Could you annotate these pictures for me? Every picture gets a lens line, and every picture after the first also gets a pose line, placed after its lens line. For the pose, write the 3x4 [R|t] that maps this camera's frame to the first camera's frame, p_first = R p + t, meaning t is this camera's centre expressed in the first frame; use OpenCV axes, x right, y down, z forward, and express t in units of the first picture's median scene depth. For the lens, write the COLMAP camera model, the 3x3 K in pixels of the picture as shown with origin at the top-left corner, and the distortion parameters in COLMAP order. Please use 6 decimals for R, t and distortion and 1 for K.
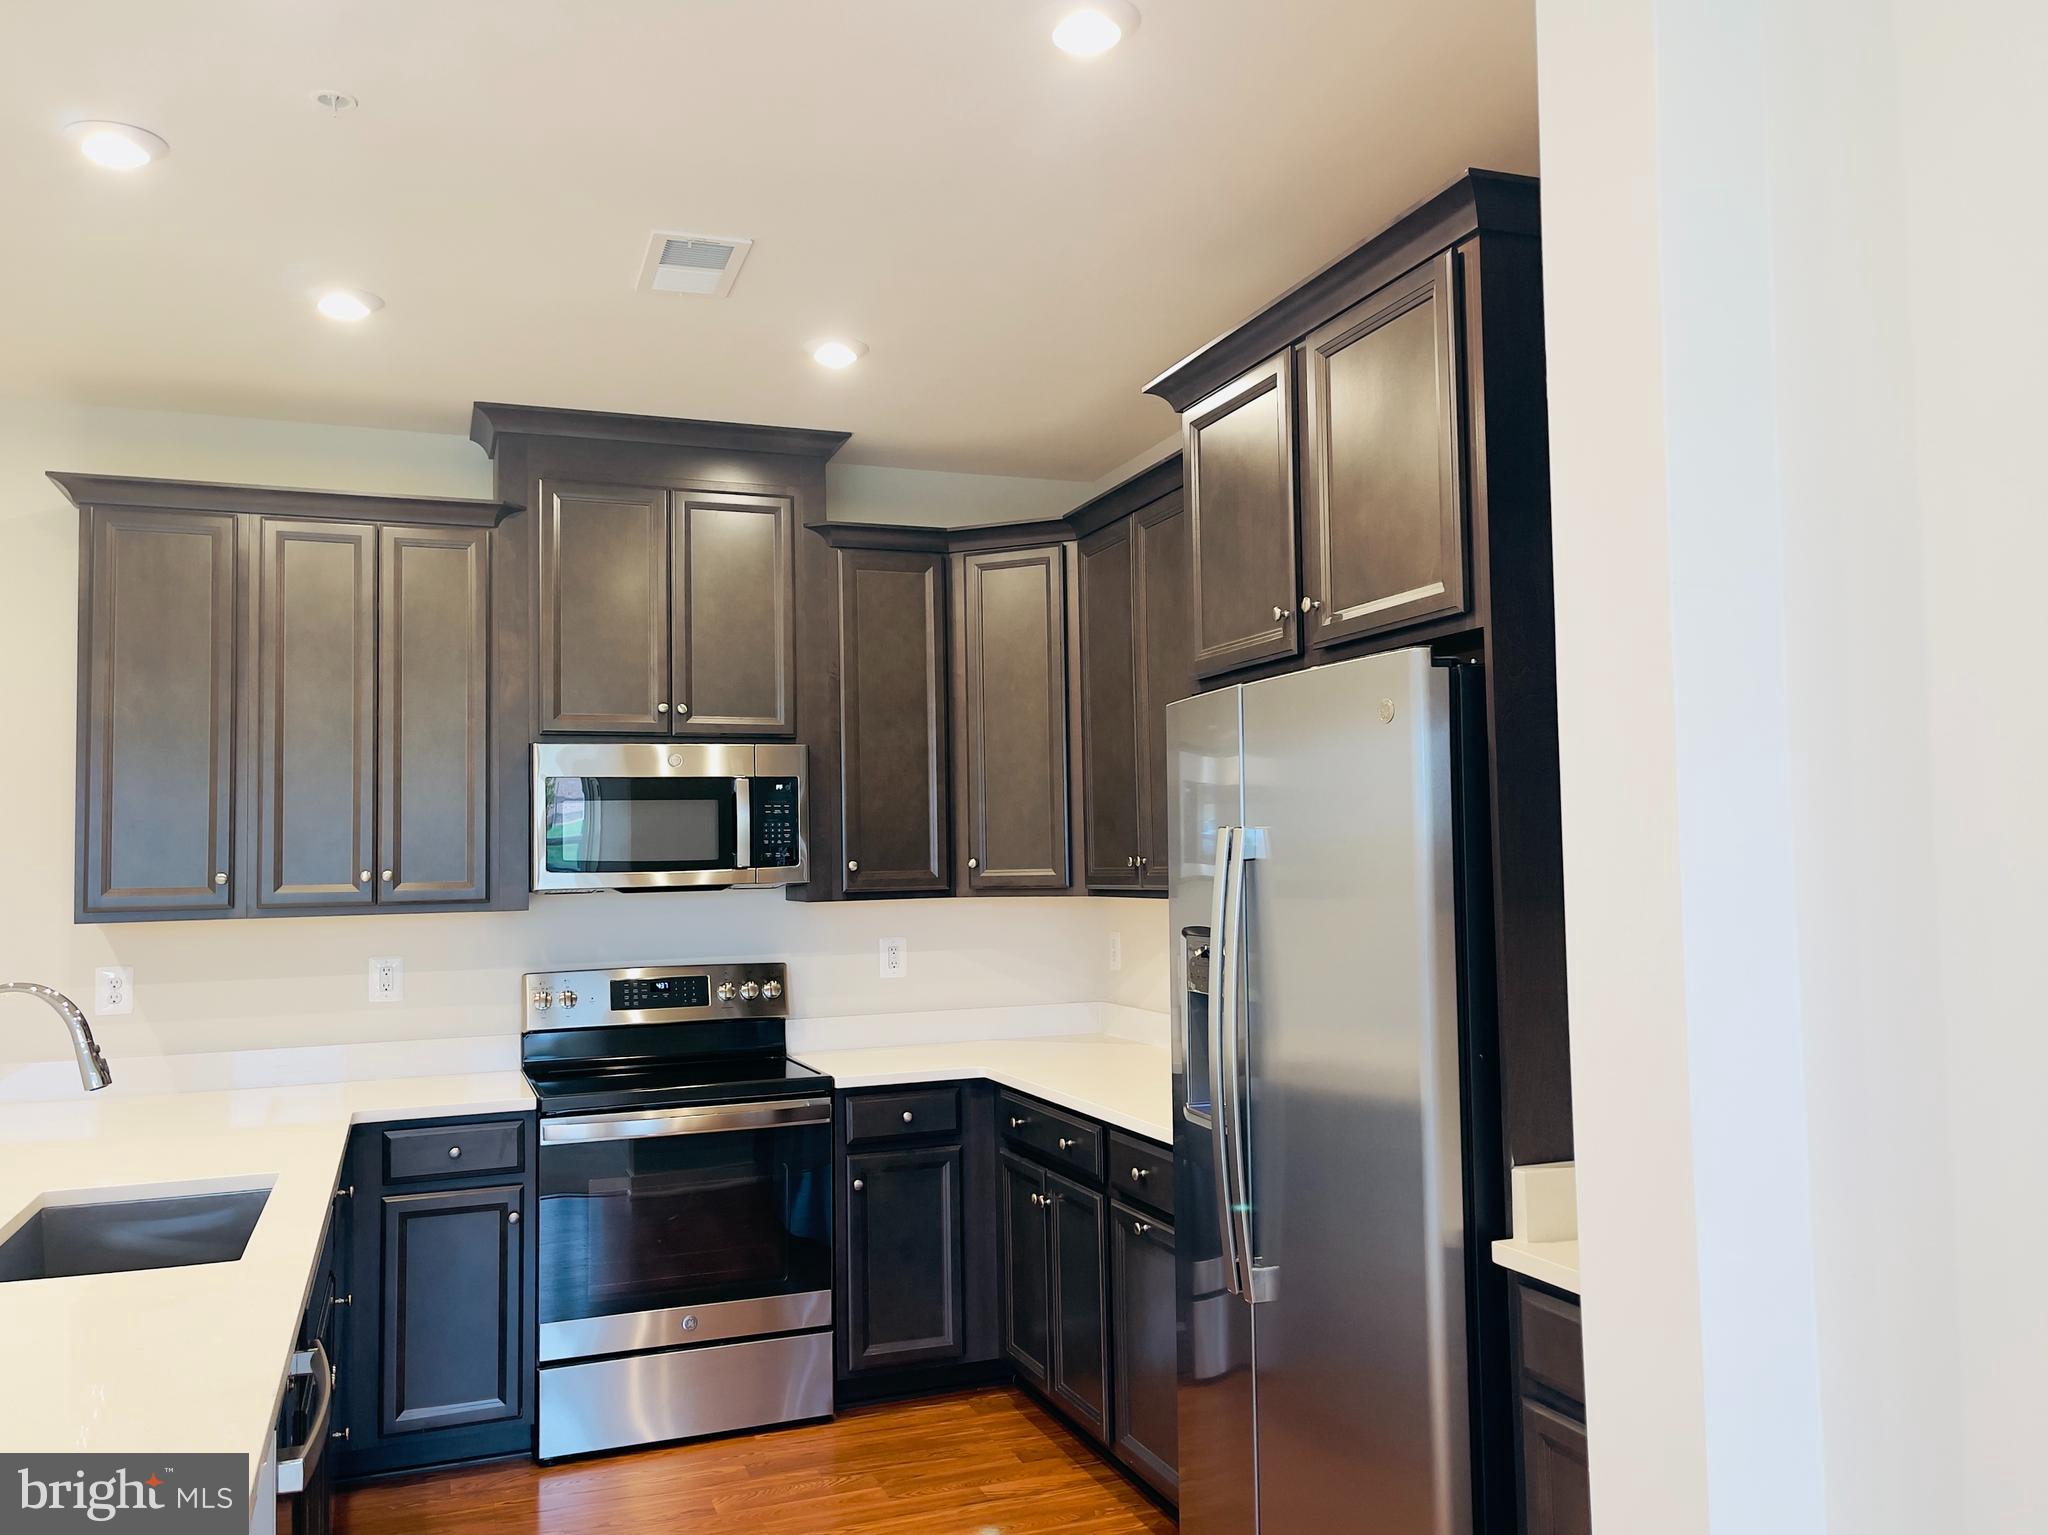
lens RADIAL K [[1614.7, 0, 1044.4], [0, 1614.7, 773.9], [0, 0, 1]] dist [0.073317, -0.079598]
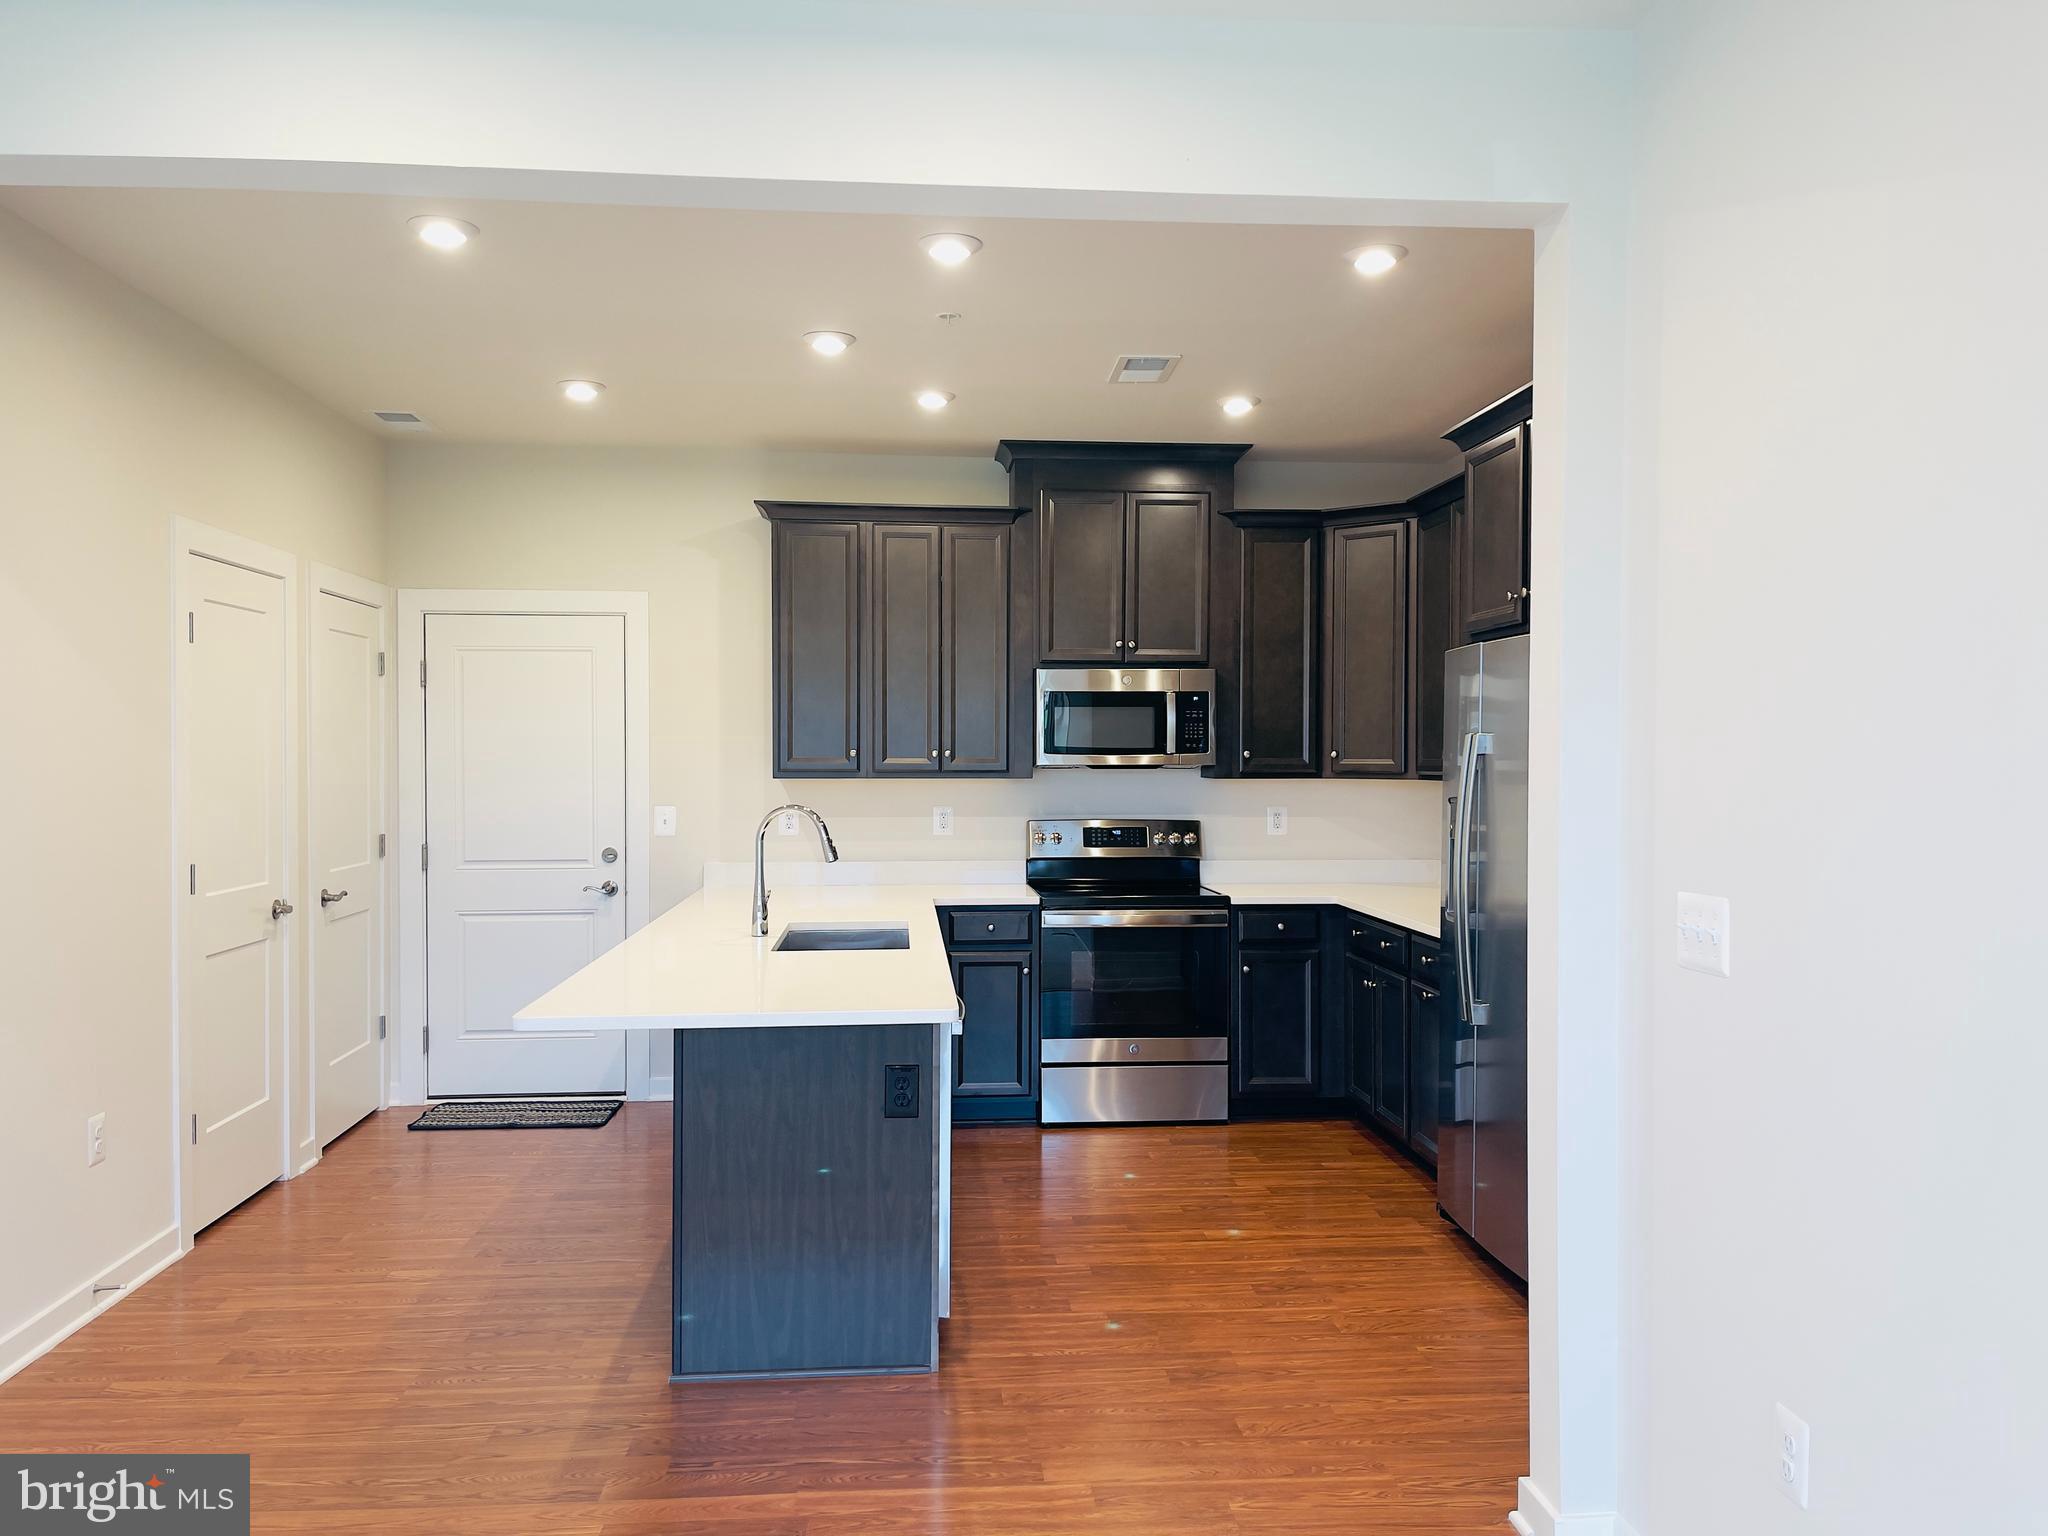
lens RADIAL K [[1540.5, 0, 1034.2], [0, 1540.5, 763.9], [0, 0, 1]] dist [0.058196, -0.081997]
pose [[0.961213, 0.022517, -0.274887, 0.082152], [-0.005646, 0.998059, 0.062014, -0.019469], [0.275750, -0.058056, 0.959474, -0.390380]]
